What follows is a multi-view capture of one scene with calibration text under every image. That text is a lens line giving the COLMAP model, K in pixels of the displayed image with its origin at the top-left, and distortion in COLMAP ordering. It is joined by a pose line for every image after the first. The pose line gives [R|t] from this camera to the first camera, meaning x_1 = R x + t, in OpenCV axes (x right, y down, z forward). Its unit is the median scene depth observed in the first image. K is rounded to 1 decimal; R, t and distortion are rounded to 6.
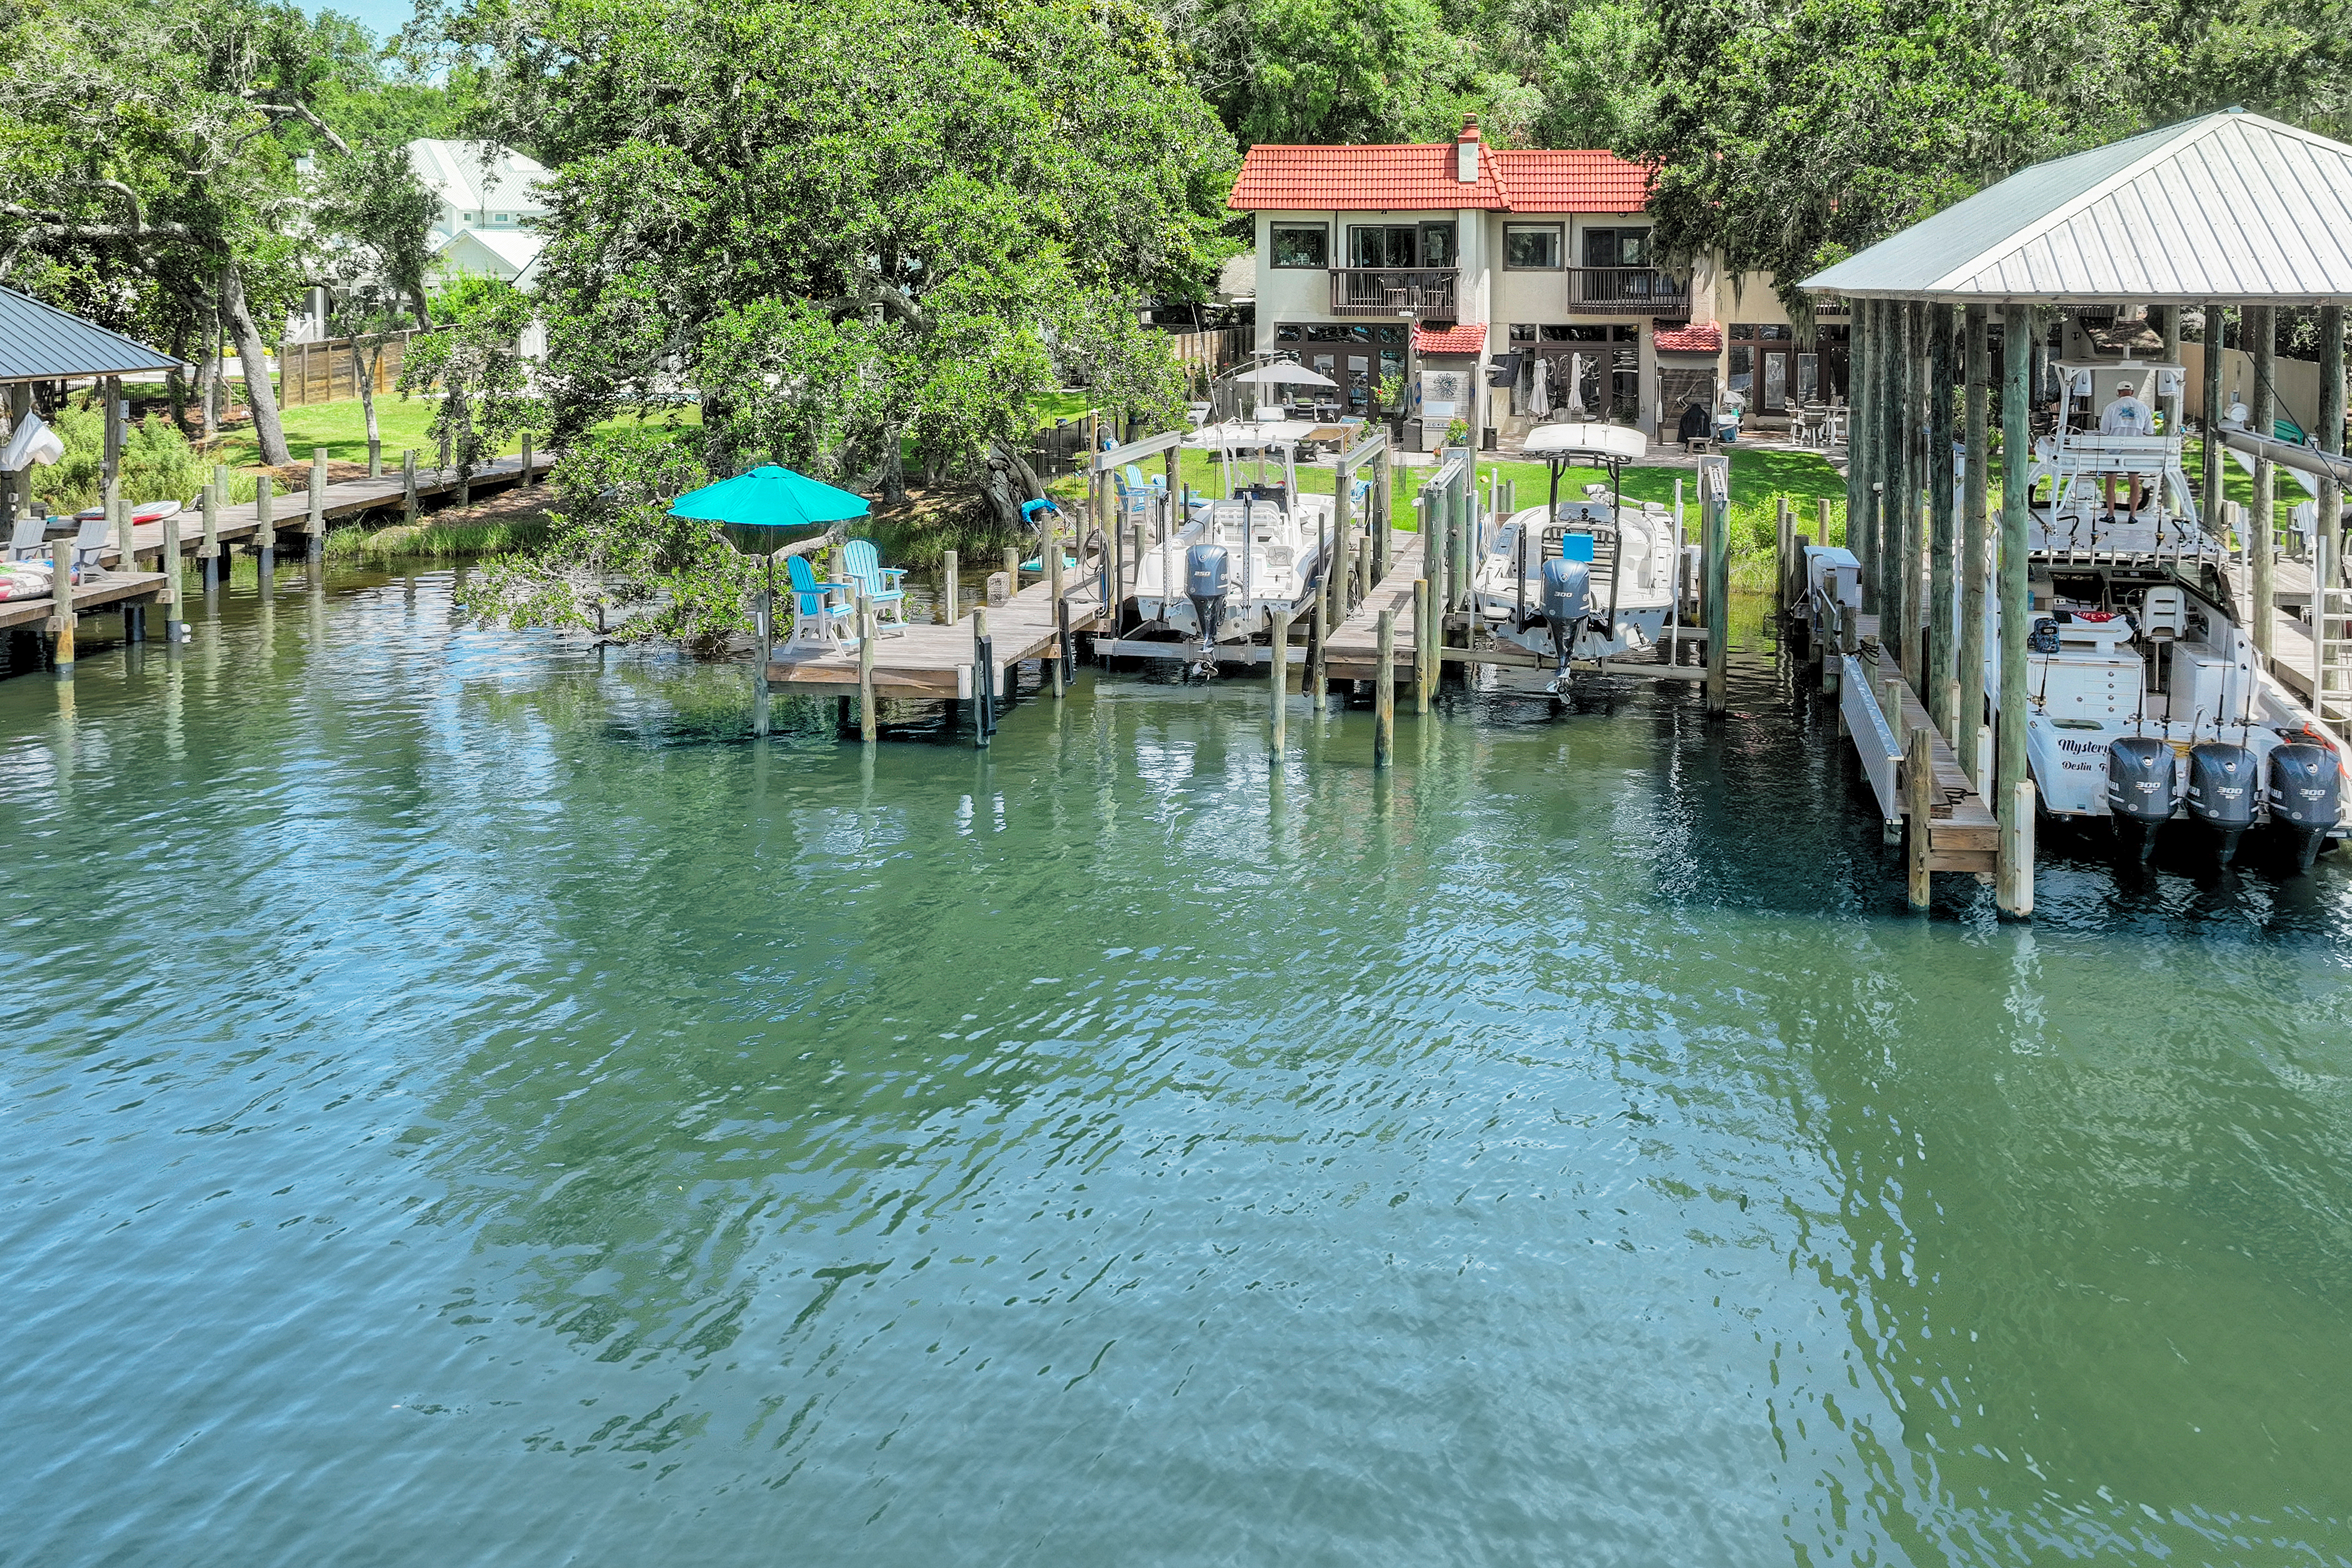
lens RADIAL K [[1991.2, 0, 1211.9], [0, 1991.2, 396.1], [0, 0, 1]] dist [-0.002875, 0.007600]
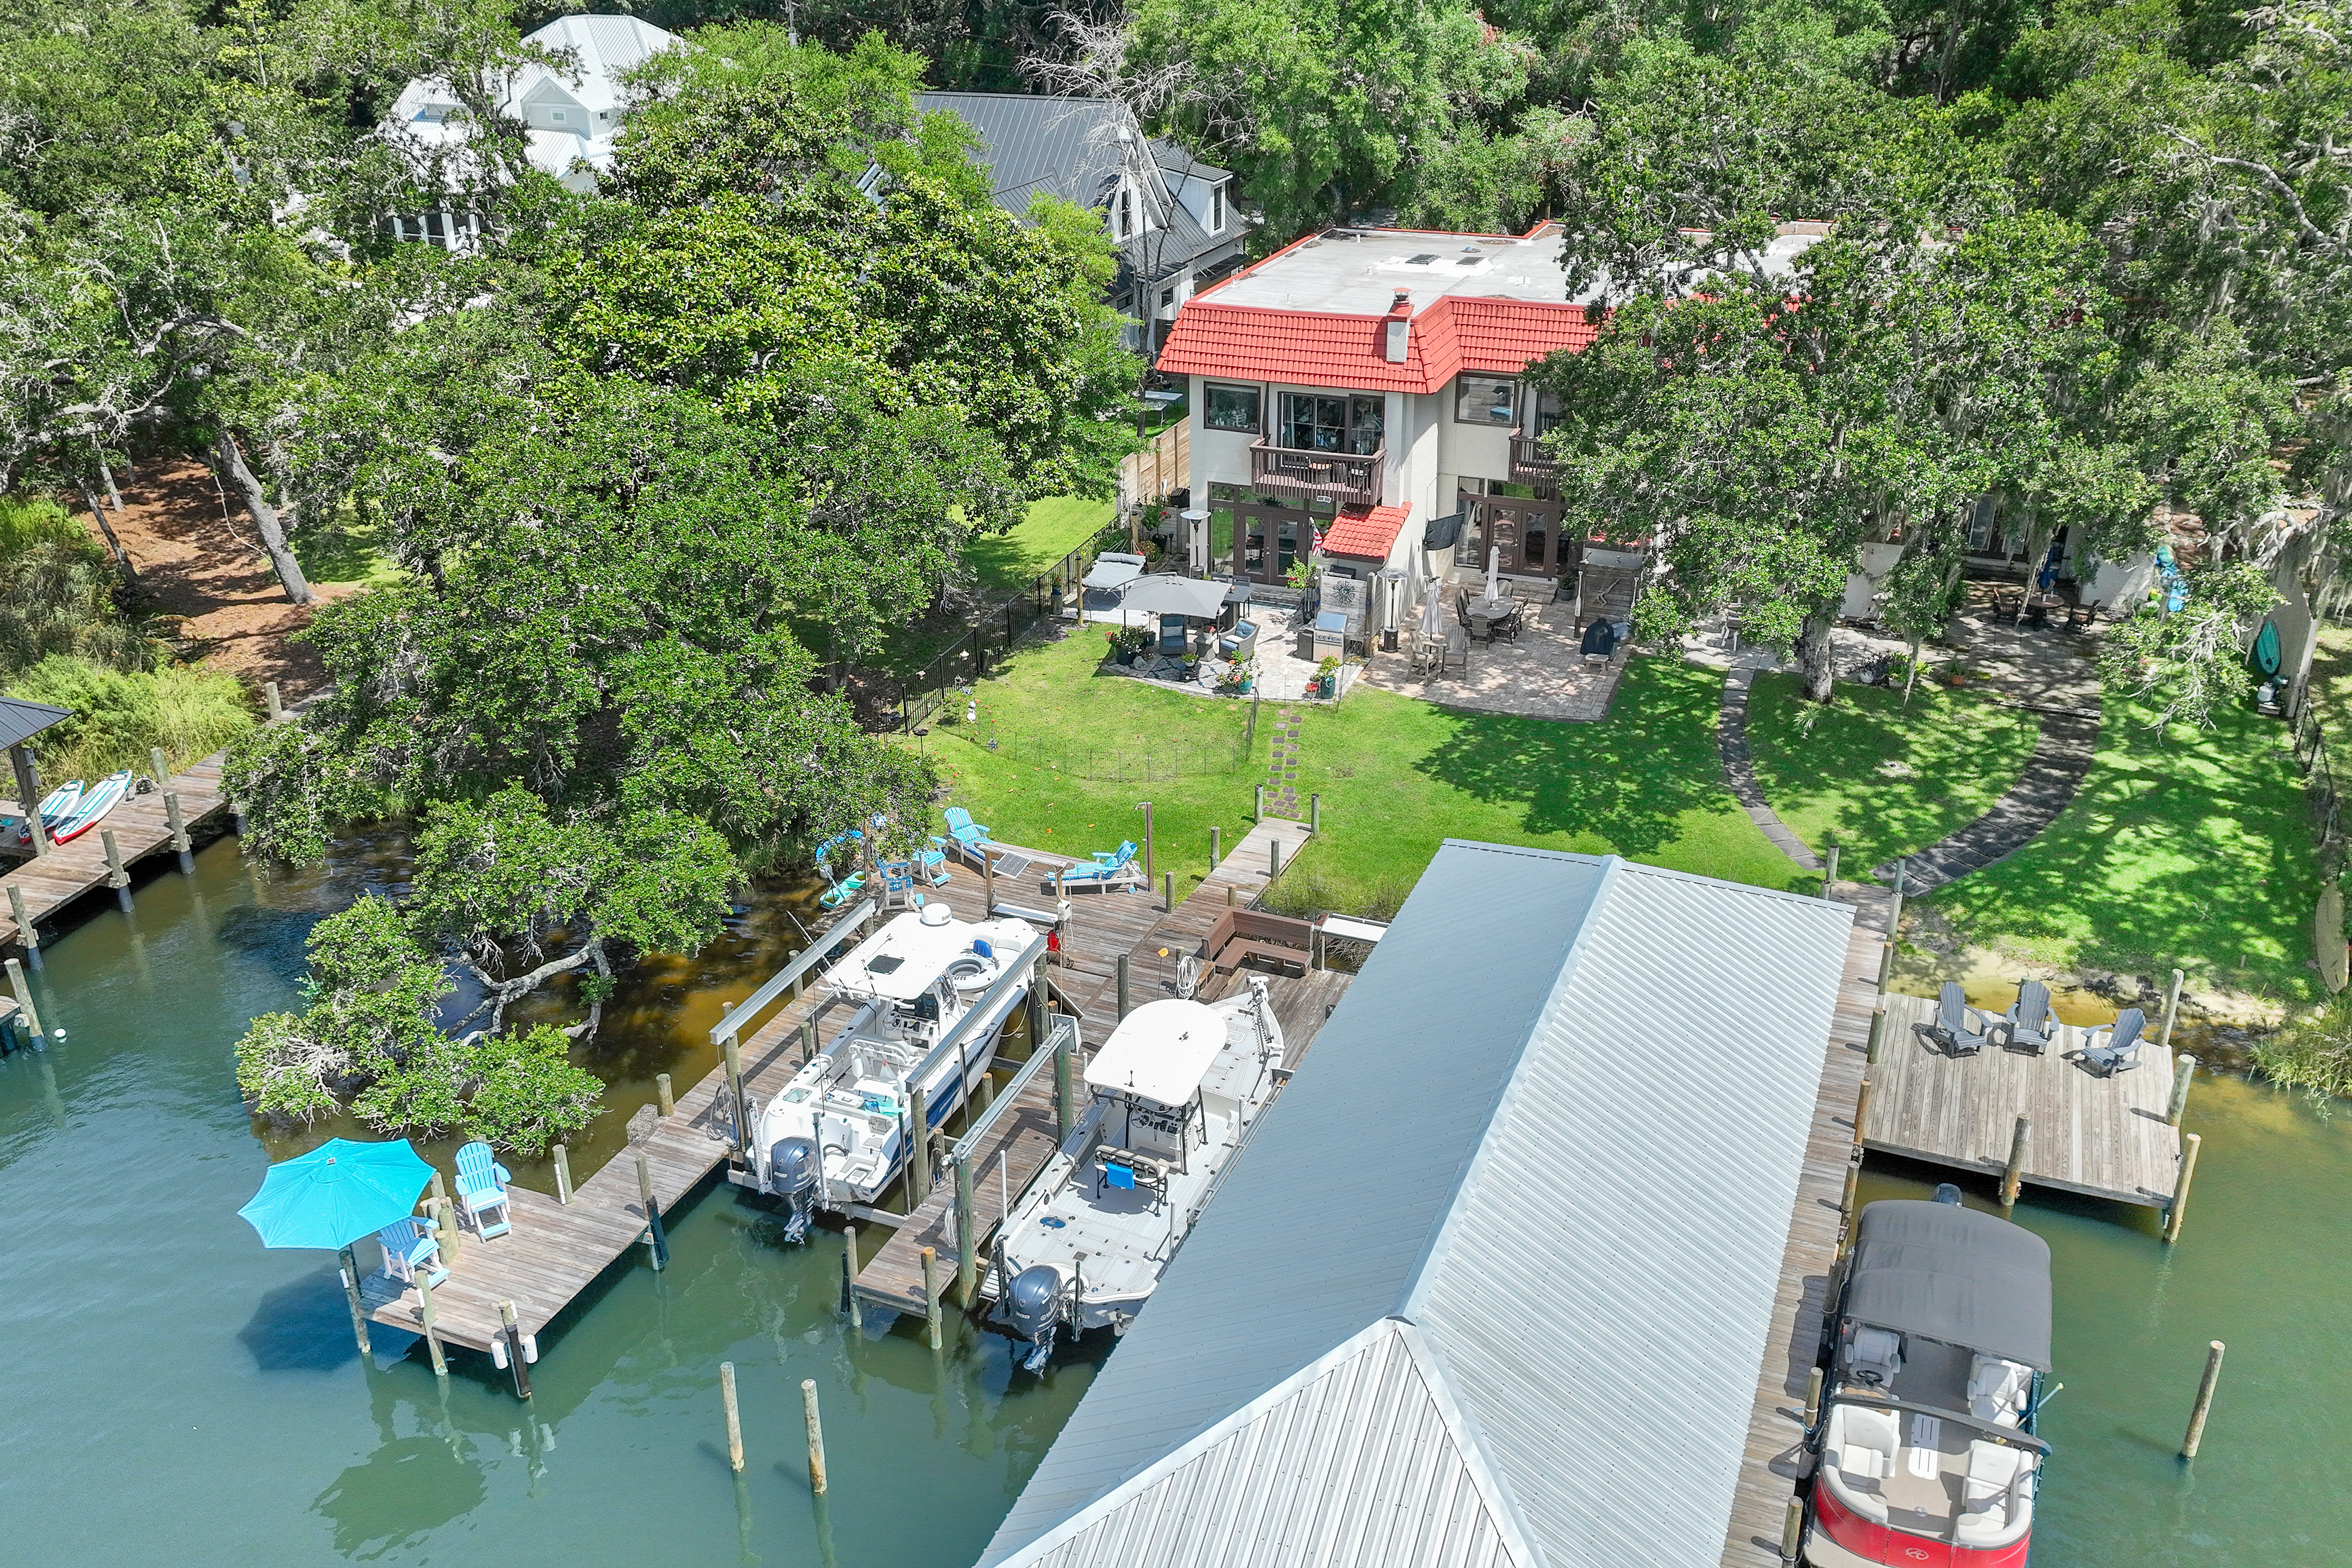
lens RADIAL K [[1883.2, 0, 1206.6], [0, 1883.2, 779.3], [0, 0, 1]] dist [0.004424, 0.002859]
pose [[0.984687, 0.070084, -0.159627, 0.242963], [-0.003721, 0.923875, 0.382676, -0.330065], [0.174295, -0.376222, 0.909988, 0.103854]]
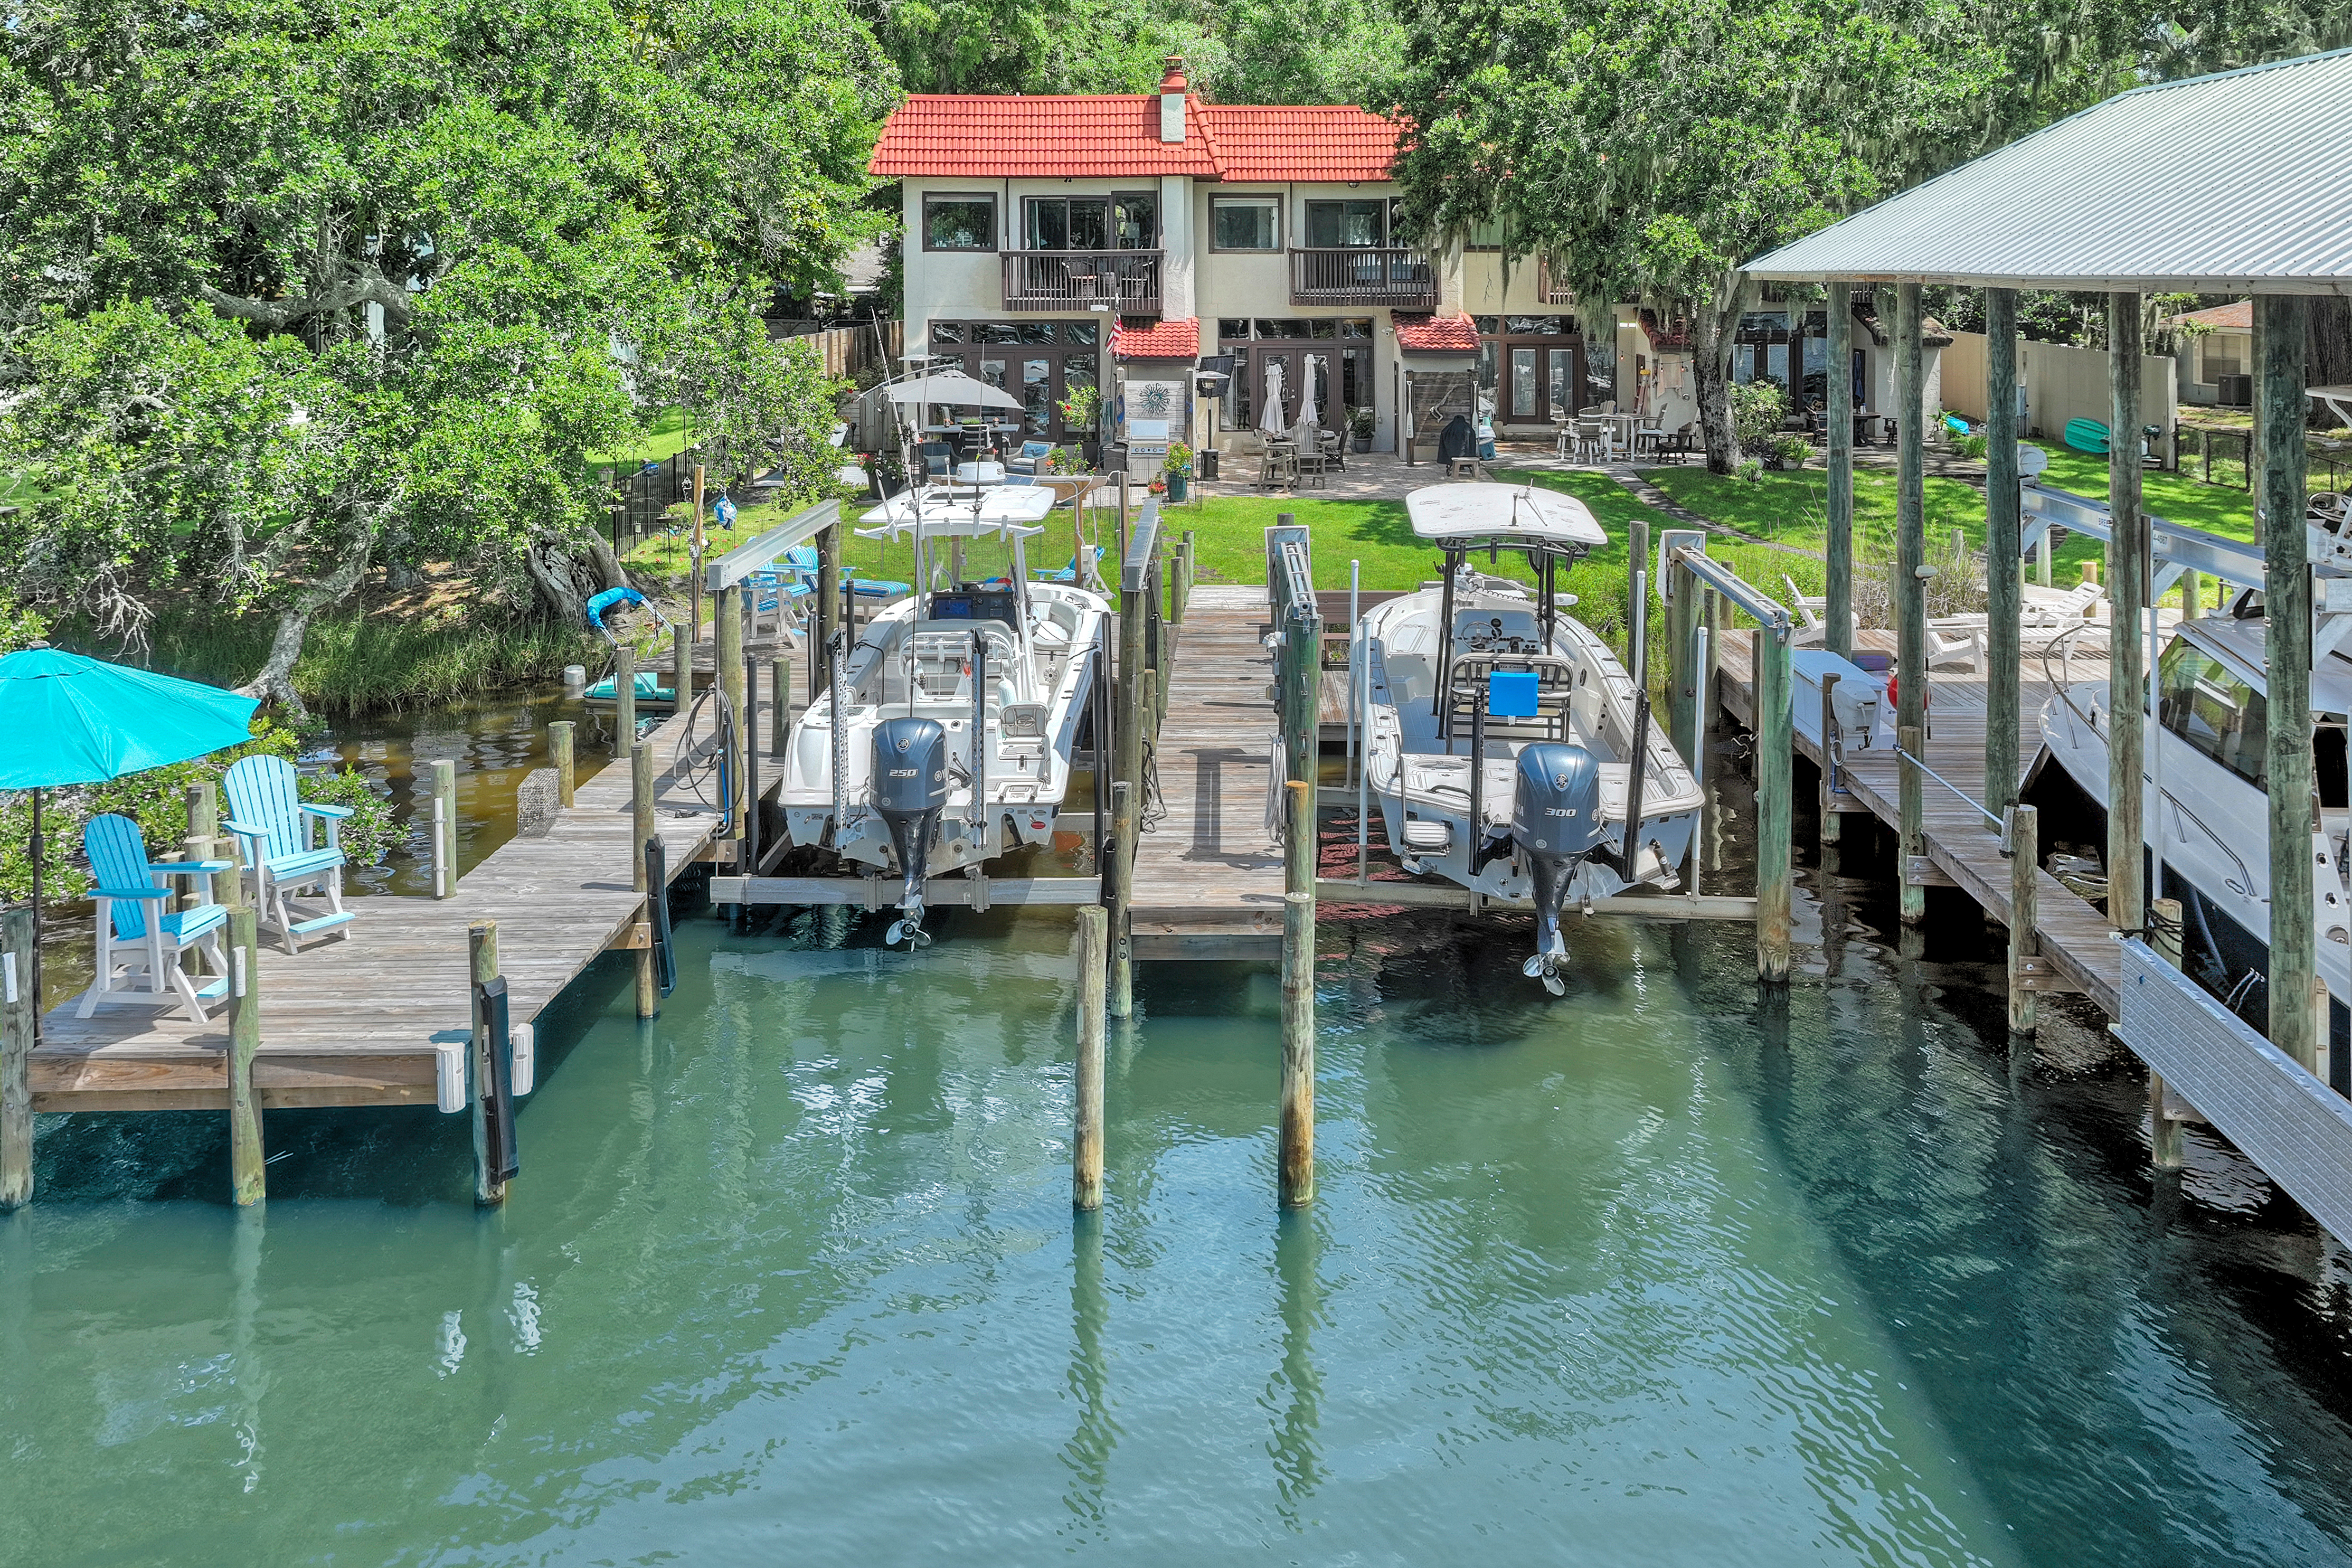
lens RADIAL K [[2003.5, 0, 1183.3], [0, 2003.5, 335.6], [0, 0, 1]] dist [0.009956, -0.006620]
pose [[0.982928, -0.011874, 0.183607, -0.019068], [0.016177, 0.999628, -0.021958, -0.015039], [-0.183278, 0.024554, 0.982754, 0.259946]]
